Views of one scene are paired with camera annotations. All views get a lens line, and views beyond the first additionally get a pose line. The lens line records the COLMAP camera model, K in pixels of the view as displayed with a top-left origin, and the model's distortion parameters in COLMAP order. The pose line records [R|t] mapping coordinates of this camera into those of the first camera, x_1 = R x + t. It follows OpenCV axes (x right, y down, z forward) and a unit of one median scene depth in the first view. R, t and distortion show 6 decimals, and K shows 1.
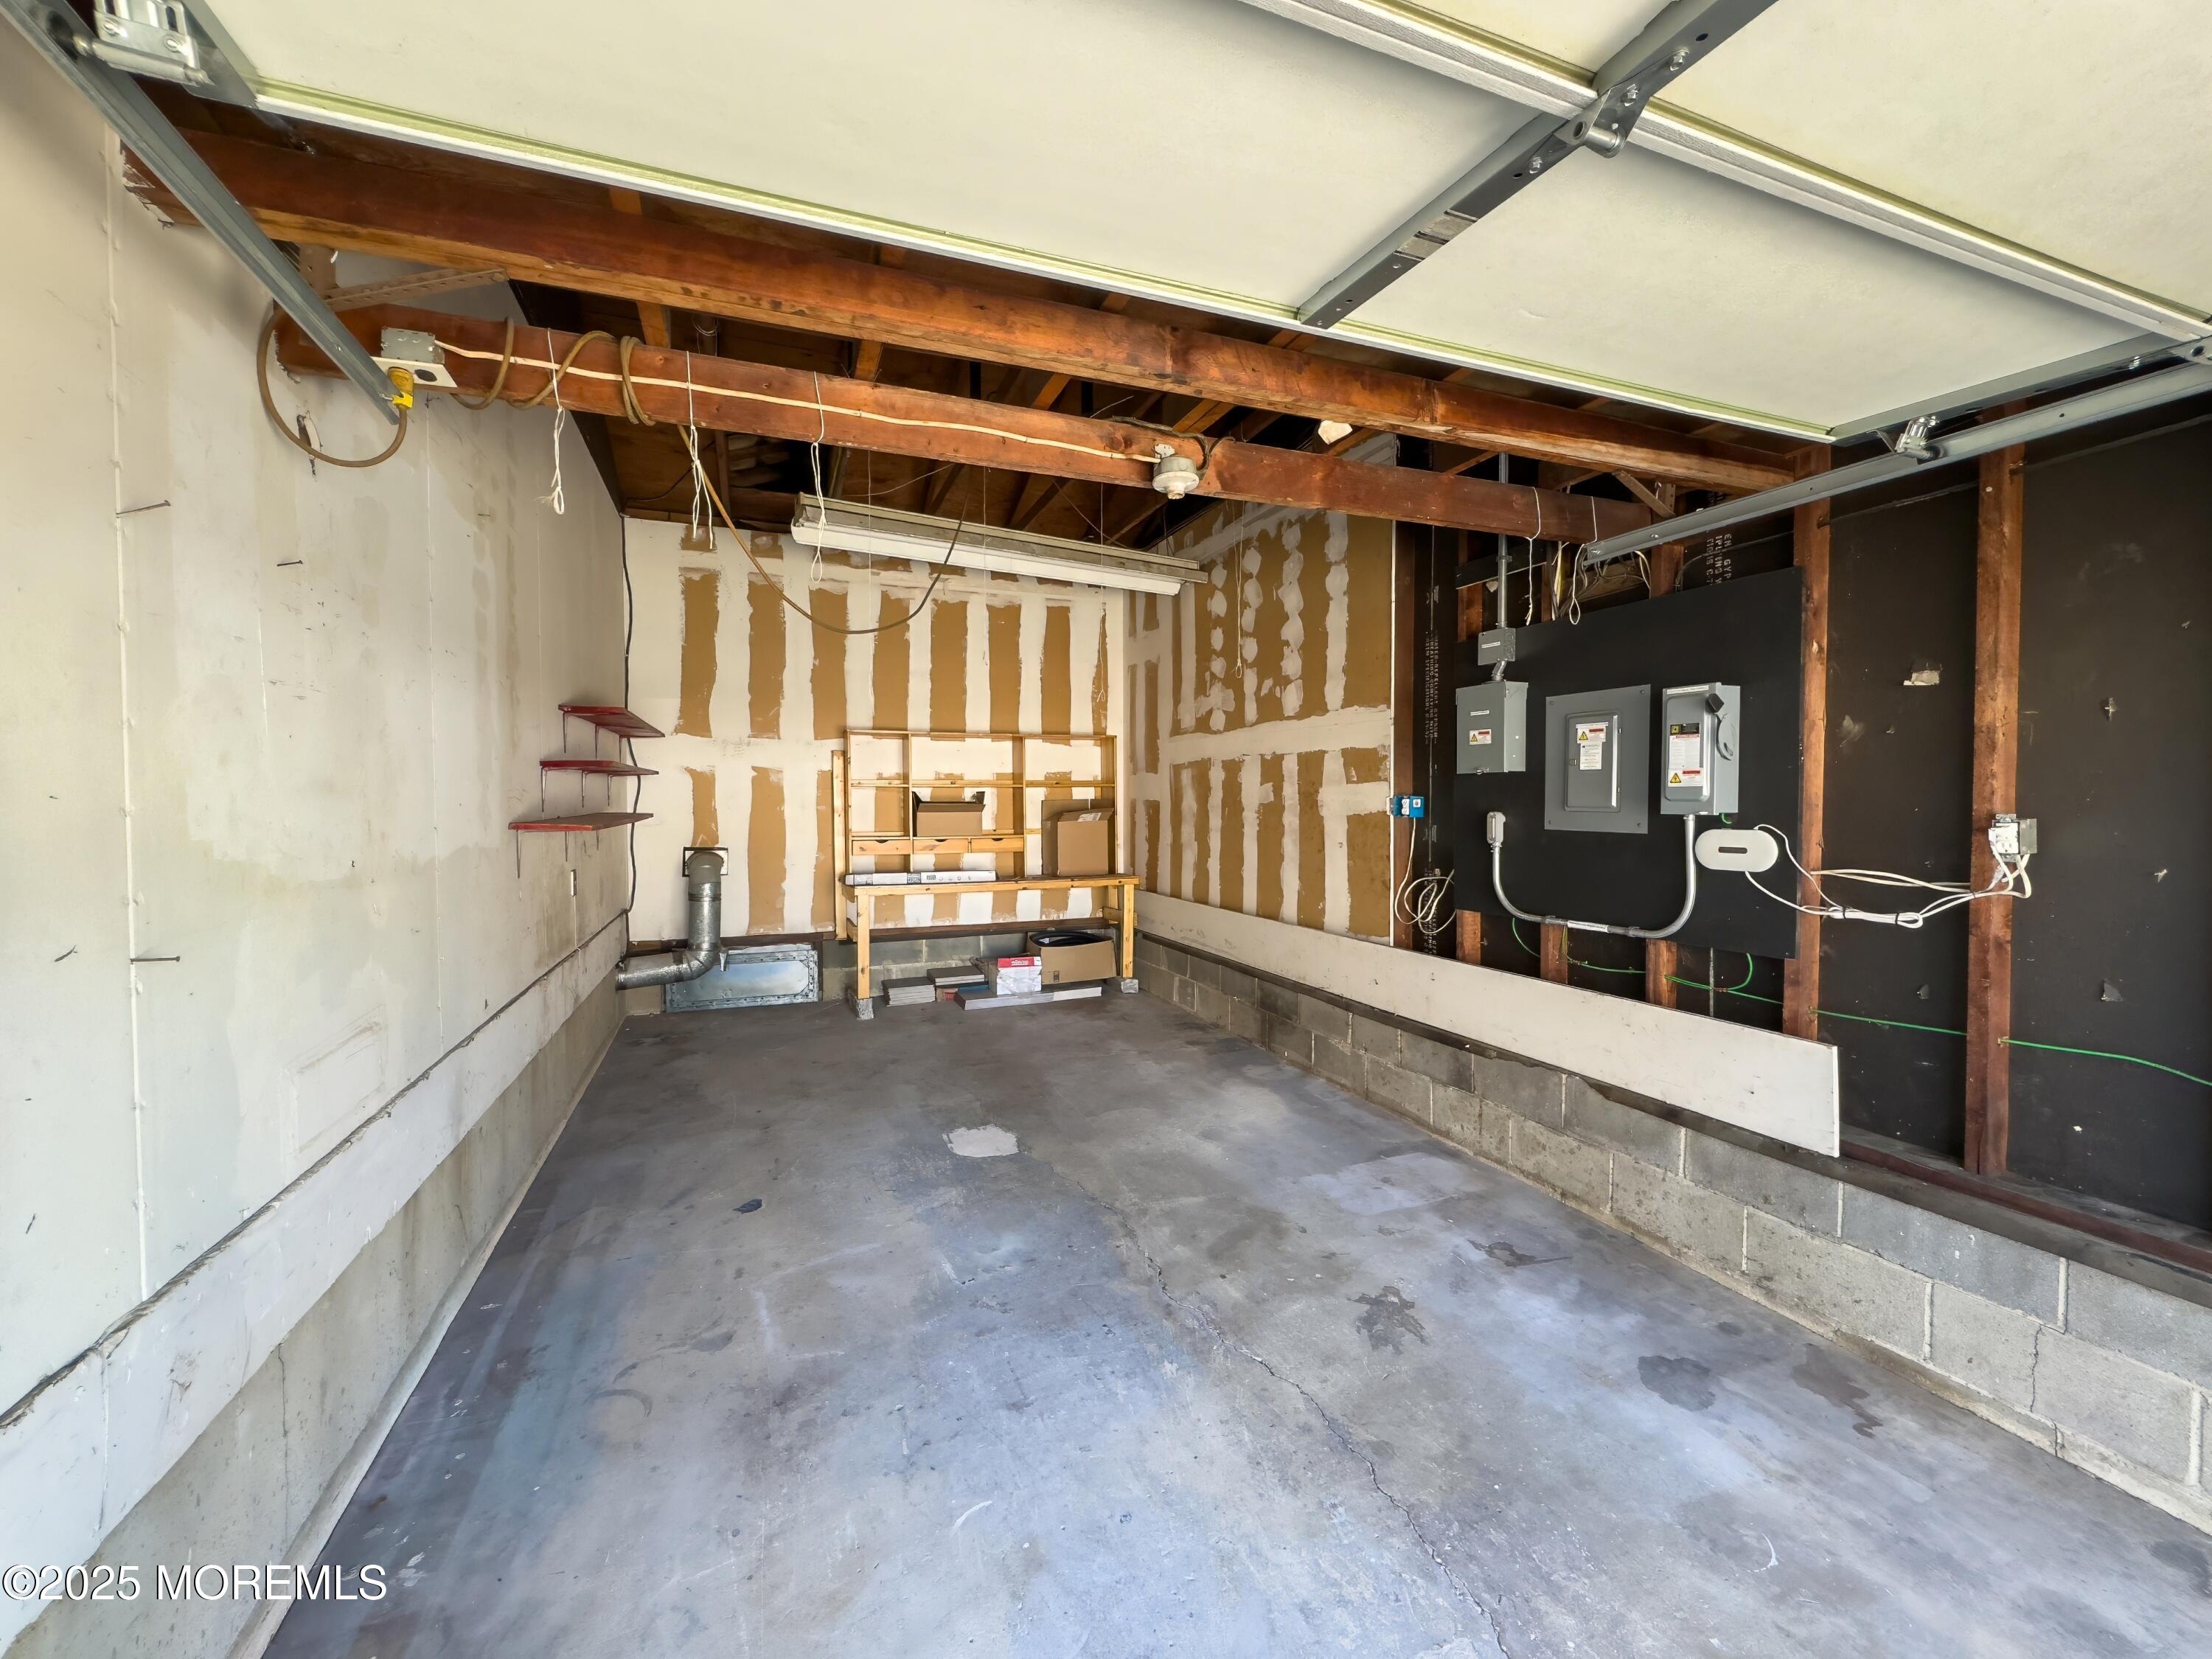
lens RADIAL K [[893.8, 0, 1106.0], [0, 893.8, 829.5], [0, 0, 1]] dist [-0.000061, 0.000054]
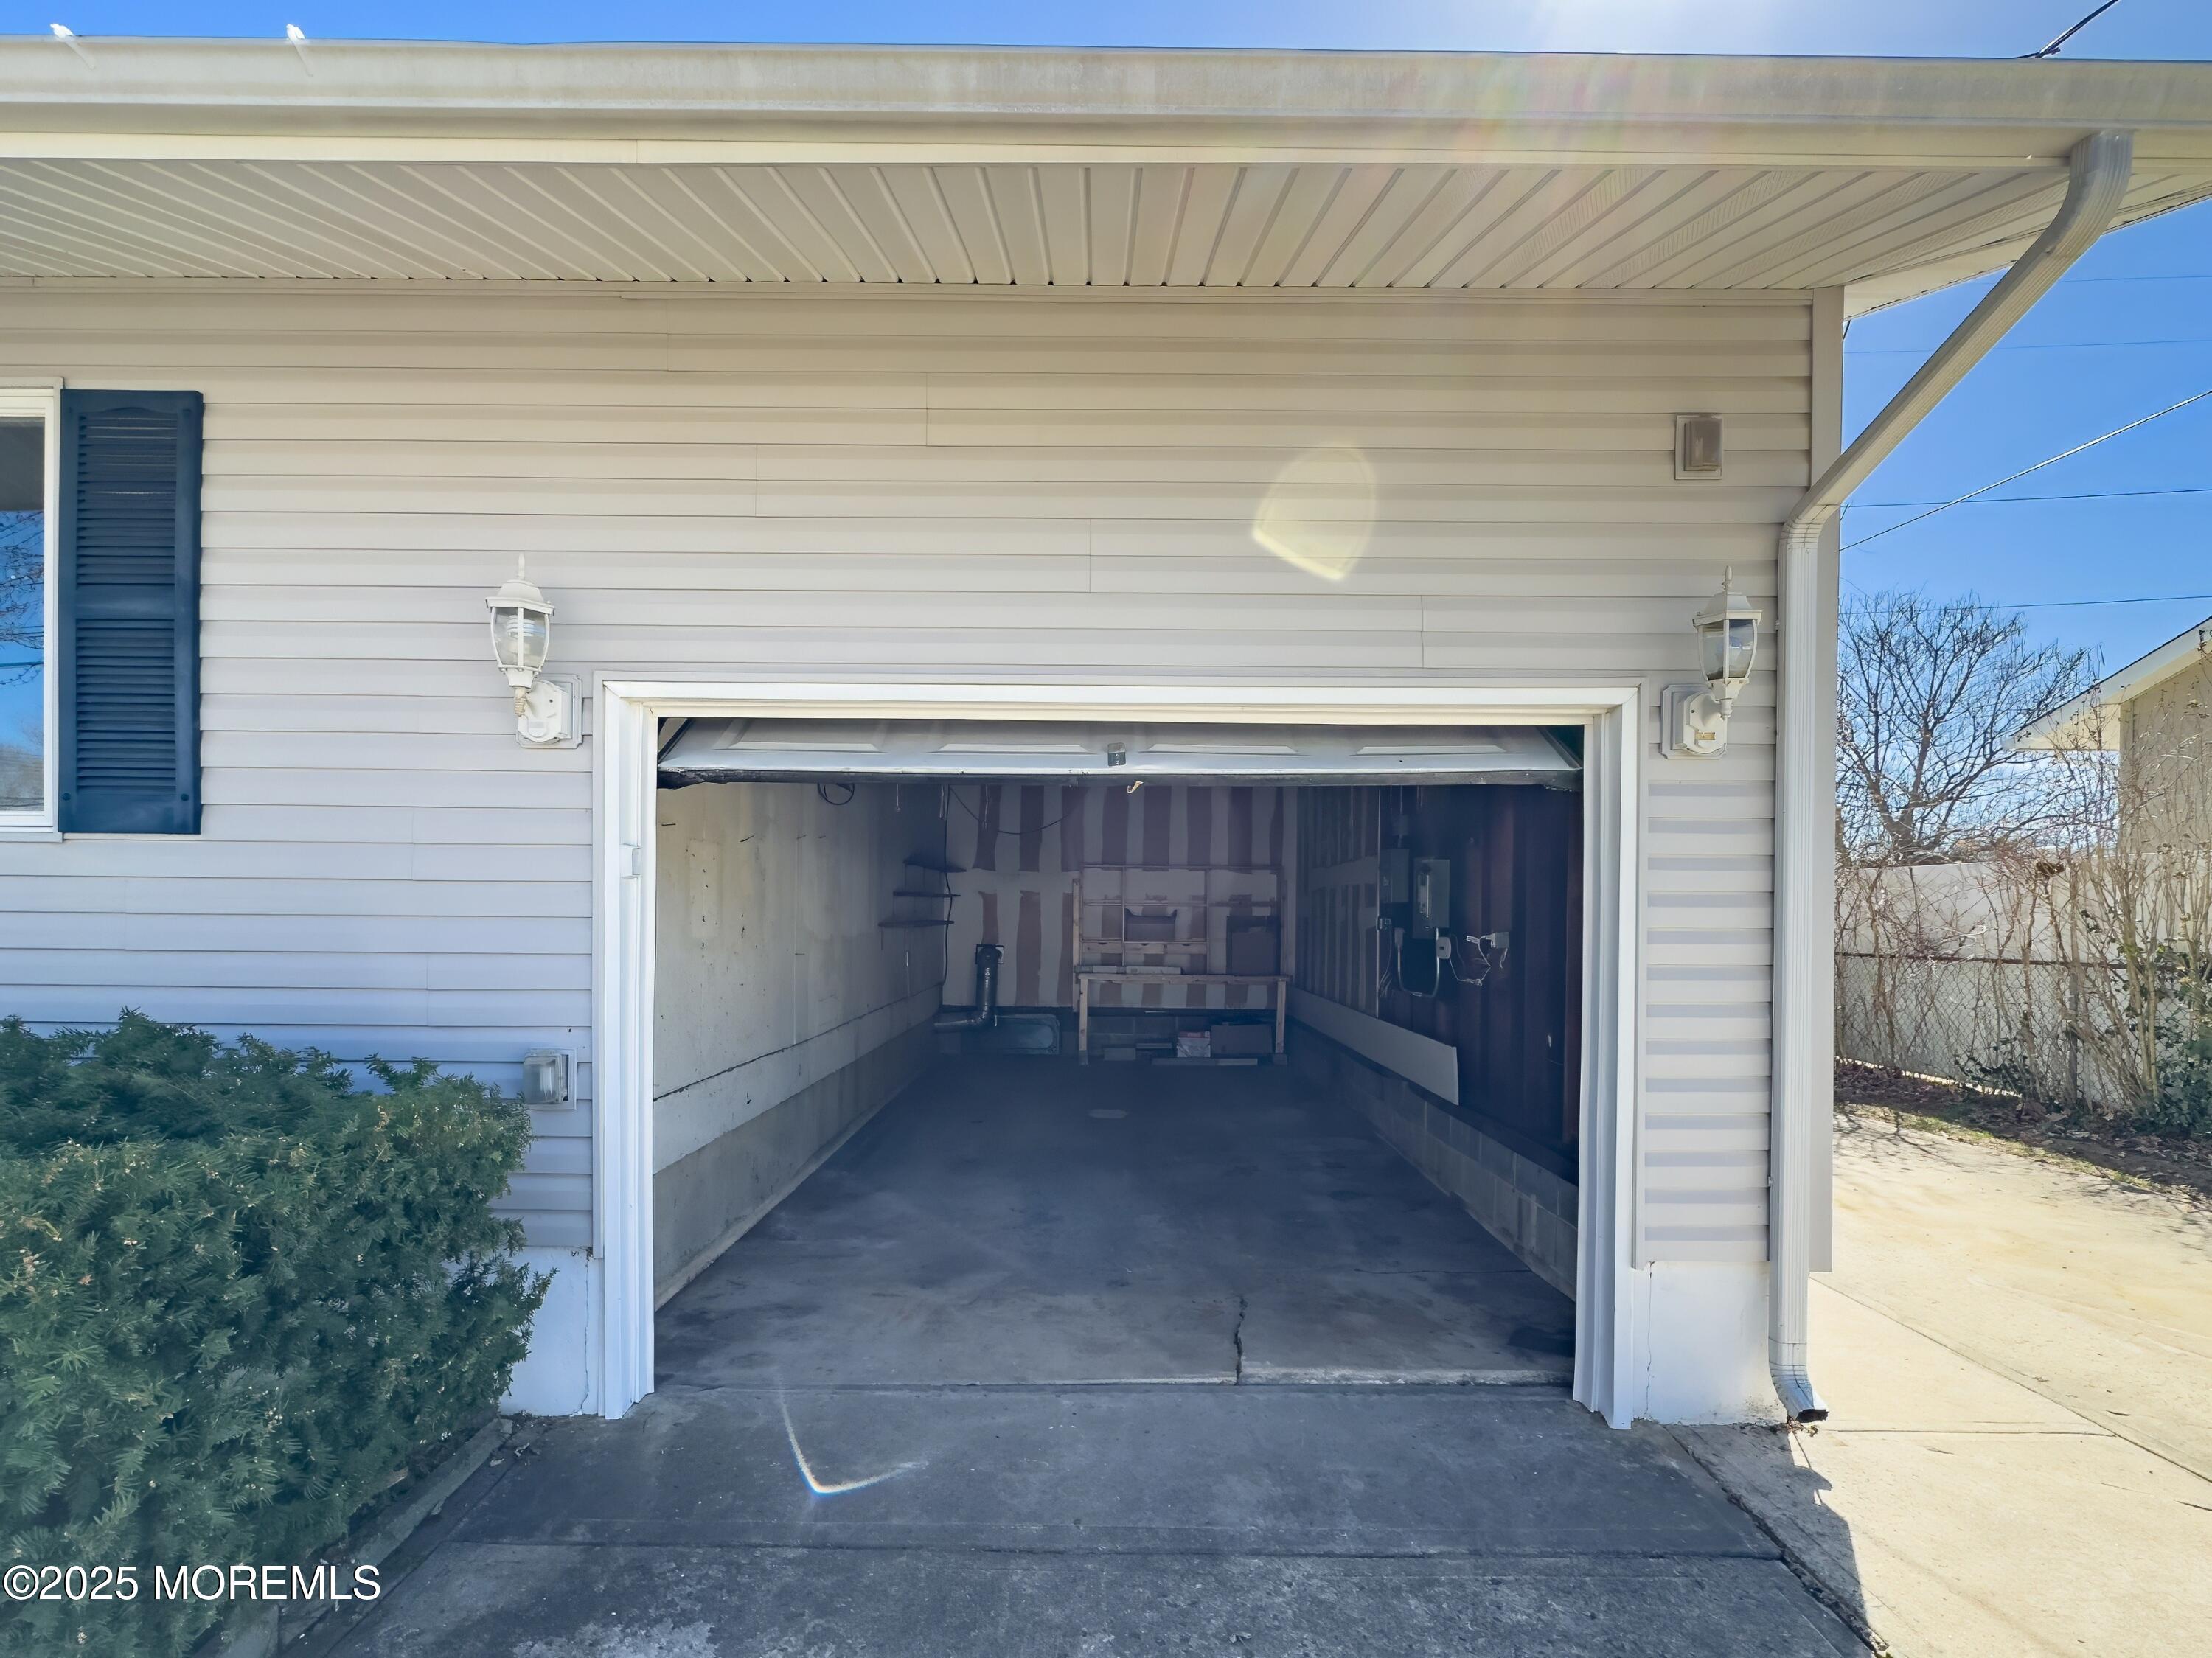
lens RADIAL K [[930.6, 0, 1092.9], [0, 930.6, 832.6], [0, 0, 1]] dist [-0.040170, 0.020924]
pose [[0.934053, -0.017761, -0.356693, 0.257243], [-0.025883, 0.992769, -0.117214, 0.012114], [0.356196, 0.118716, 0.926839, -0.386235]]
